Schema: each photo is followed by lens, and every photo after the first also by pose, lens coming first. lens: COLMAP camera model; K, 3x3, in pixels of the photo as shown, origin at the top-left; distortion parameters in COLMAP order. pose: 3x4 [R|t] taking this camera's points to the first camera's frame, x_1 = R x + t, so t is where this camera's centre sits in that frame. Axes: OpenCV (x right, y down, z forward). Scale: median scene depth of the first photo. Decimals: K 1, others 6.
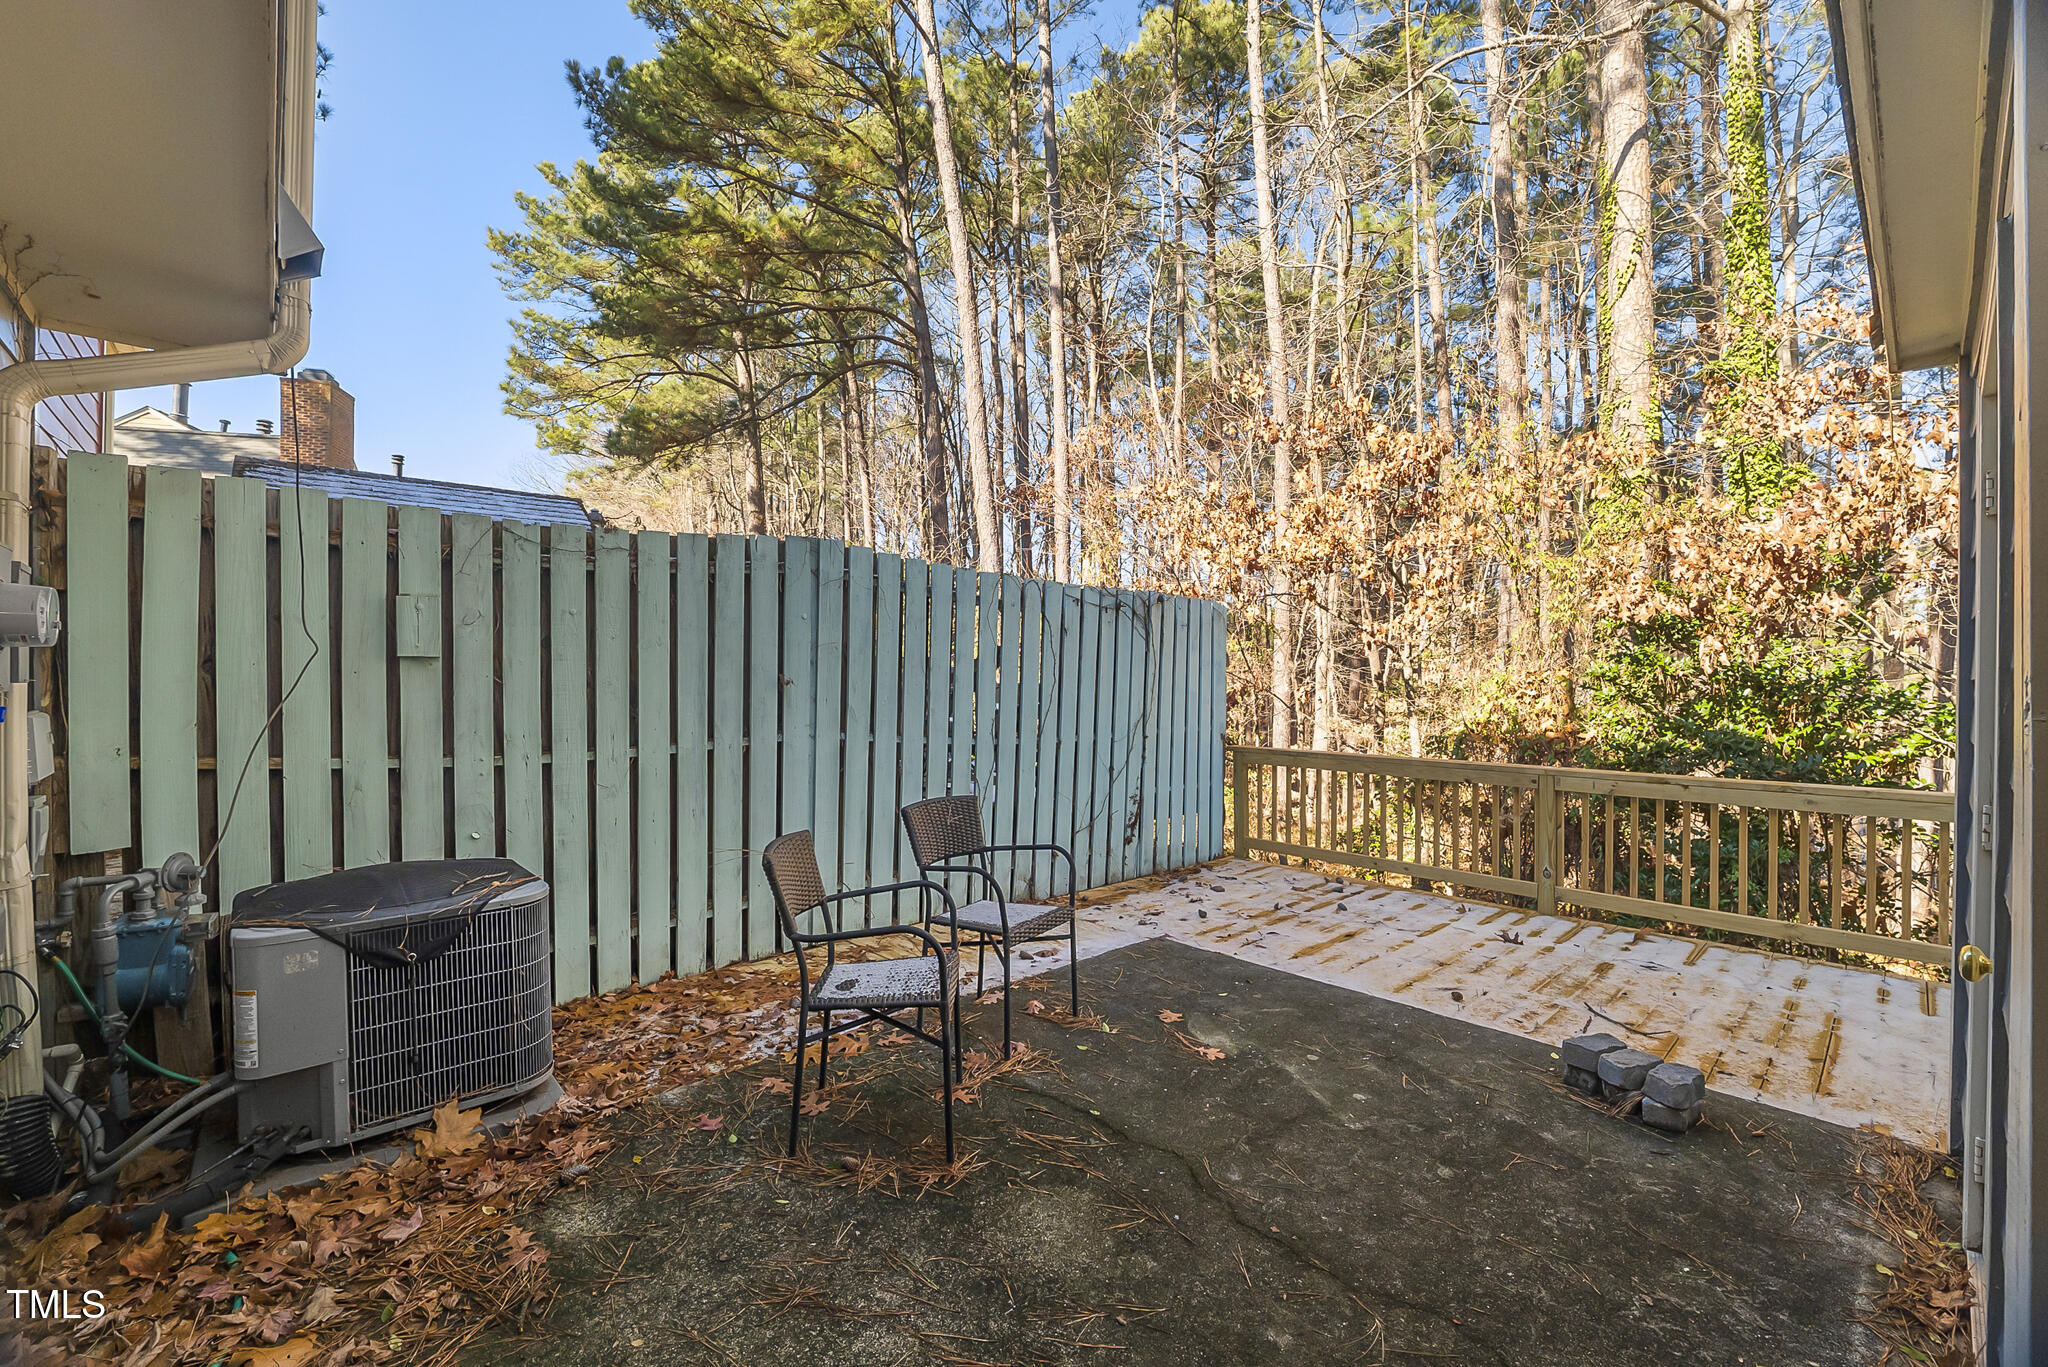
lens RADIAL K [[849.8, 0, 1024.0], [0, 849.8, 683.5], [0, 0, 1]] dist [-0.029476, 0.006488]
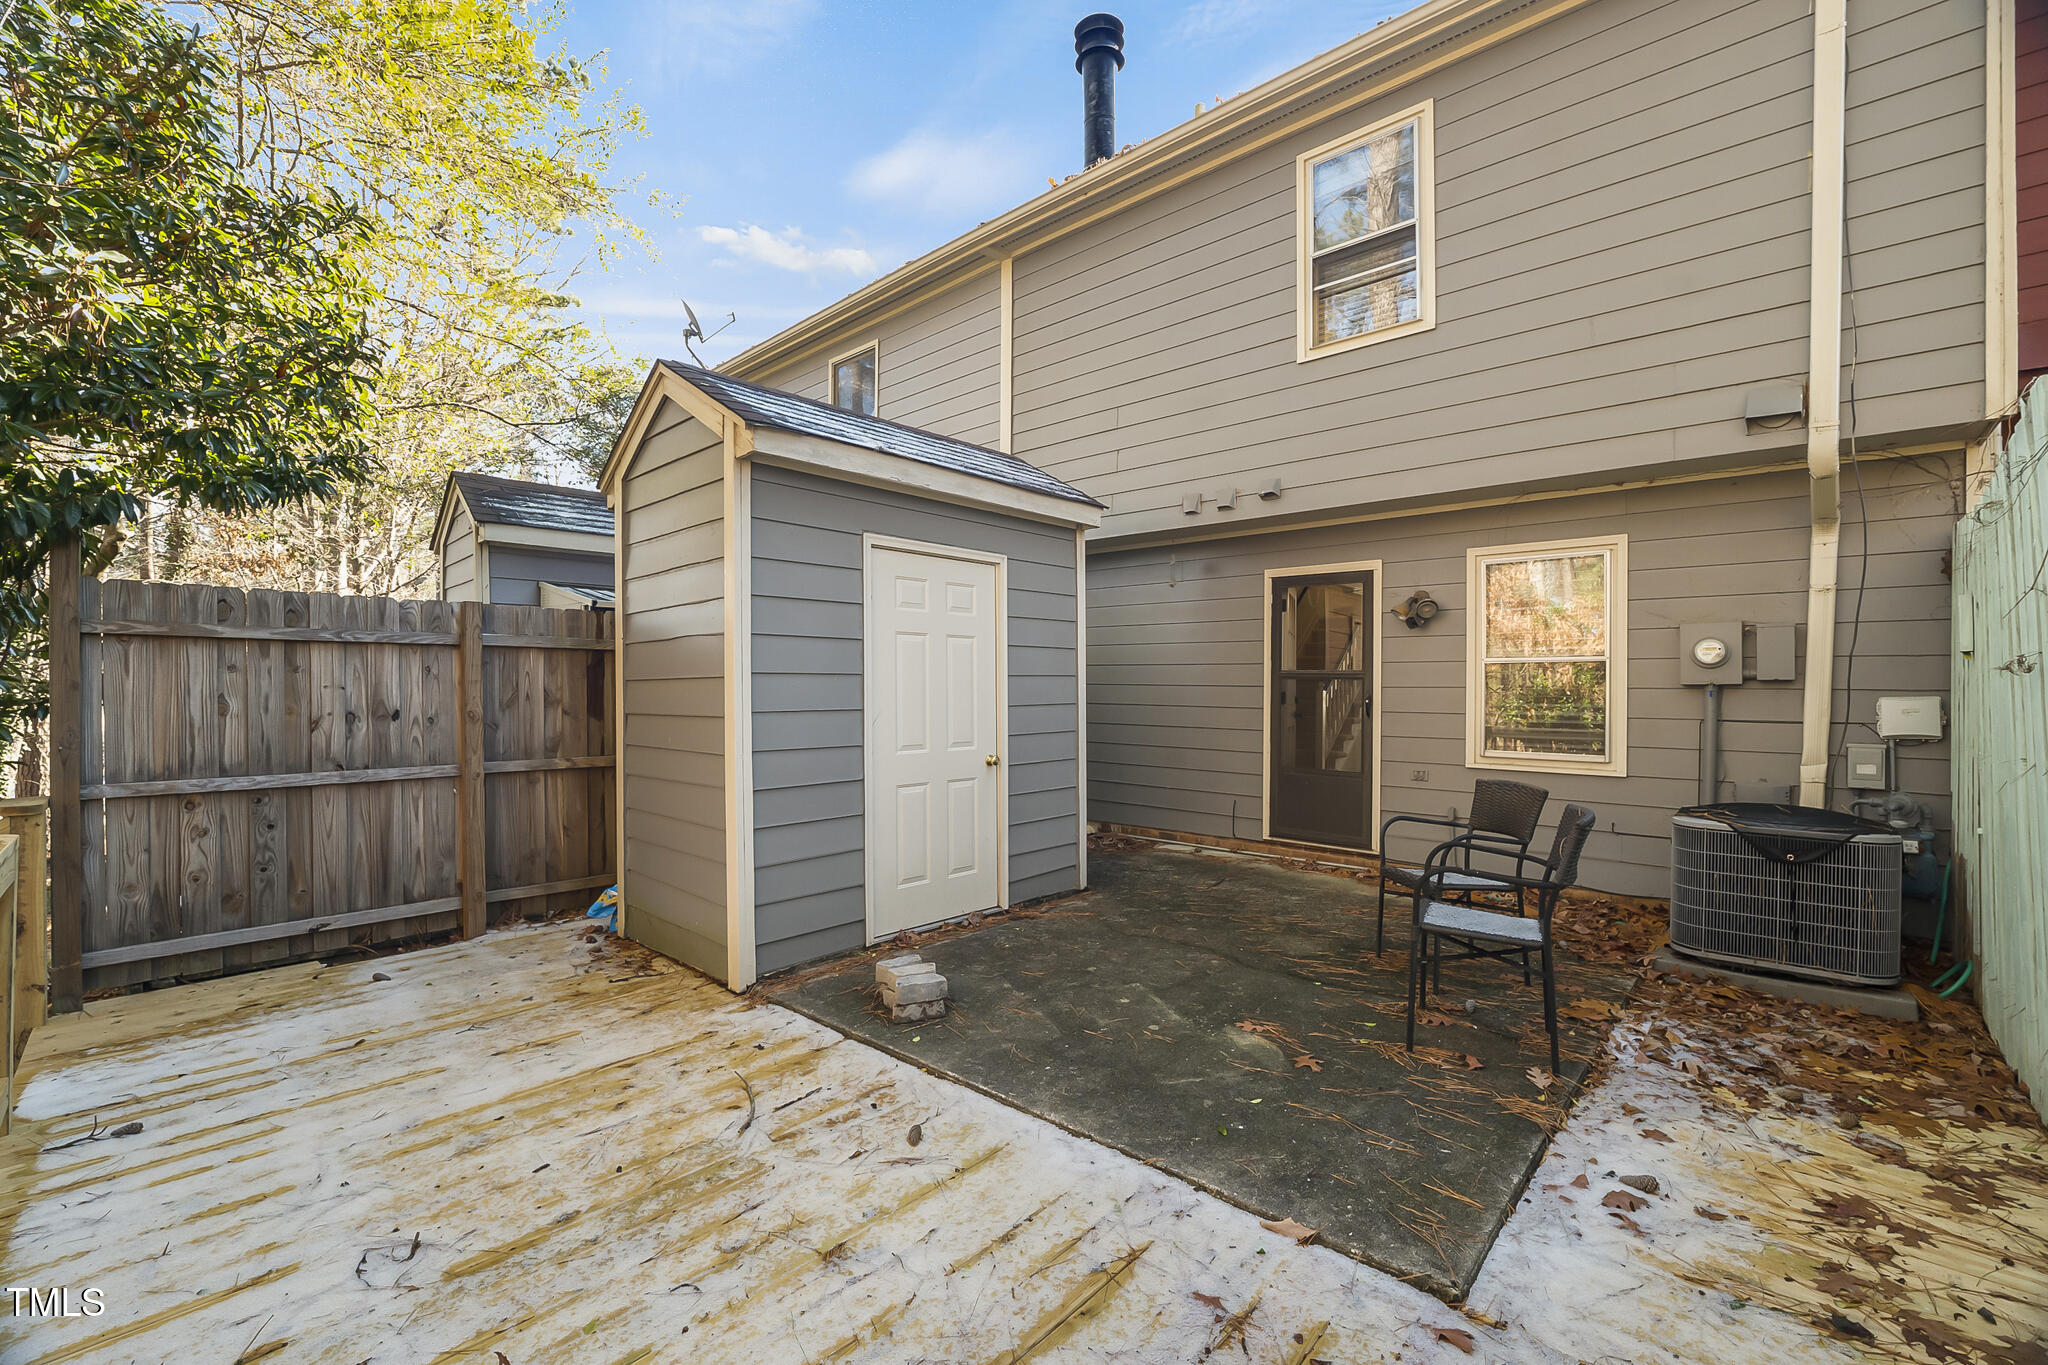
lens RADIAL K [[849.8, 0, 1024.0], [0, 849.8, 682.5], [0, 0, 1]] dist [-0.029476, 0.006488]
pose [[-0.997186, -0.003517, -0.074883, 0.474656], [-0.003294, 0.999990, -0.003109, 0.012725], [0.074893, -0.002854, -0.997187, 1.657073]]
